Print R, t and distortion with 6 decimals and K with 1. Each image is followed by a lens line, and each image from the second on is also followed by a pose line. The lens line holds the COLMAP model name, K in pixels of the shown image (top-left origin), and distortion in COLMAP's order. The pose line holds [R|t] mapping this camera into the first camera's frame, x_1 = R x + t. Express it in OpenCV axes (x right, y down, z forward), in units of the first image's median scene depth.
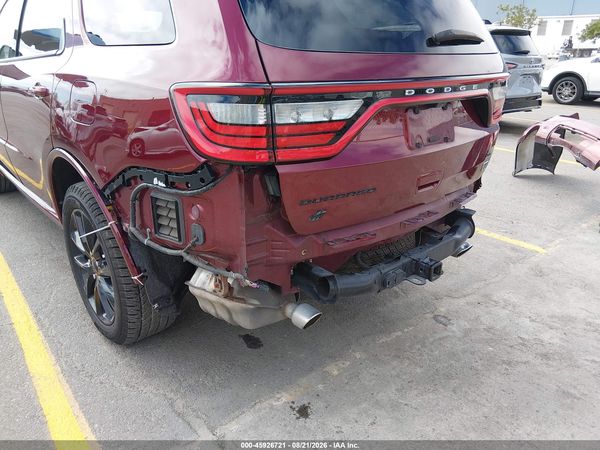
lens RADIAL K [[456.6, 0, 311.6], [0, 456.6, 214.6], [0, 0, 1]] dist [0.028258, -0.050366]
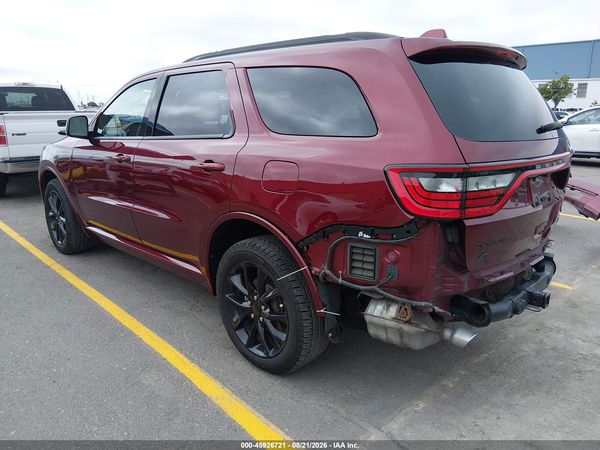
lens RADIAL K [[456.6, 0, 302.0], [0, 456.6, 243.5], [0, 0, 1]] dist [0.028258, -0.050366]
pose [[0.996732, -0.028244, 0.075679, -0.580985], [0.033143, 0.997382, -0.064276, 0.034043], [-0.073666, 0.066574, 0.995058, -0.317842]]
